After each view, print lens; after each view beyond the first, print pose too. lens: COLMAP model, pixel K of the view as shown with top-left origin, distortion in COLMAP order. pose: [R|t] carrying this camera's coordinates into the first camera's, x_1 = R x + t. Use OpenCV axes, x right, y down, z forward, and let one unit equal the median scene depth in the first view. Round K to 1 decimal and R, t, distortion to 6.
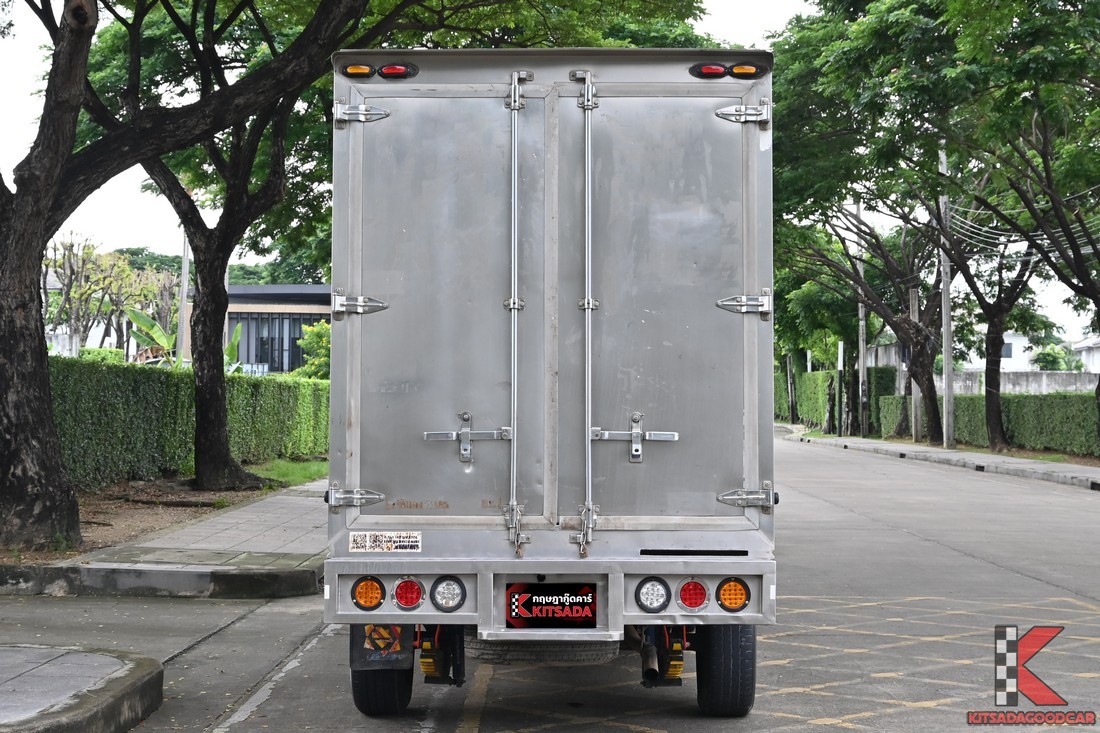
lens RADIAL K [[1700.2, 0, 550.0], [0, 1700.2, 372.0], [0, 0, 1]] dist [-0.004069, 0.000000]
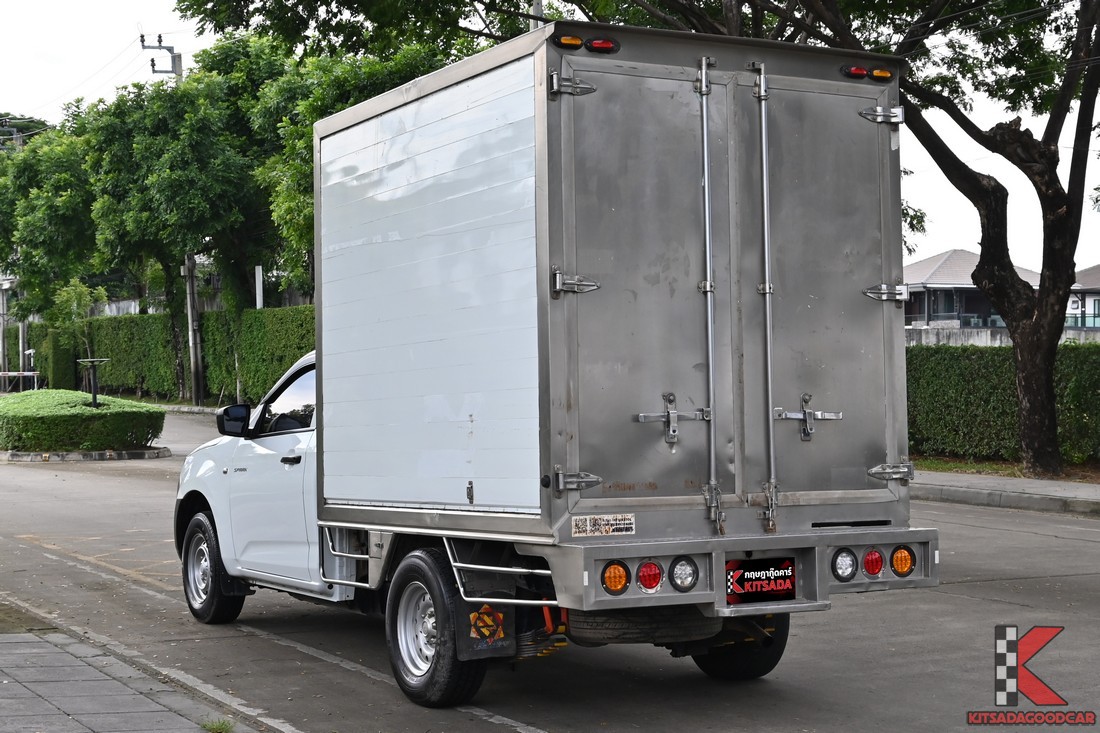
lens RADIAL K [[1844.0, 0, 550.1], [0, 1844.0, 362.1], [0, 0, 1]] dist [-0.010868, 0.000000]
pose [[0.869778, 0.004728, 0.493420, -0.651915], [-0.015907, 0.999703, 0.018460, -0.013933], [-0.493186, -0.023905, 0.869595, 0.088001]]
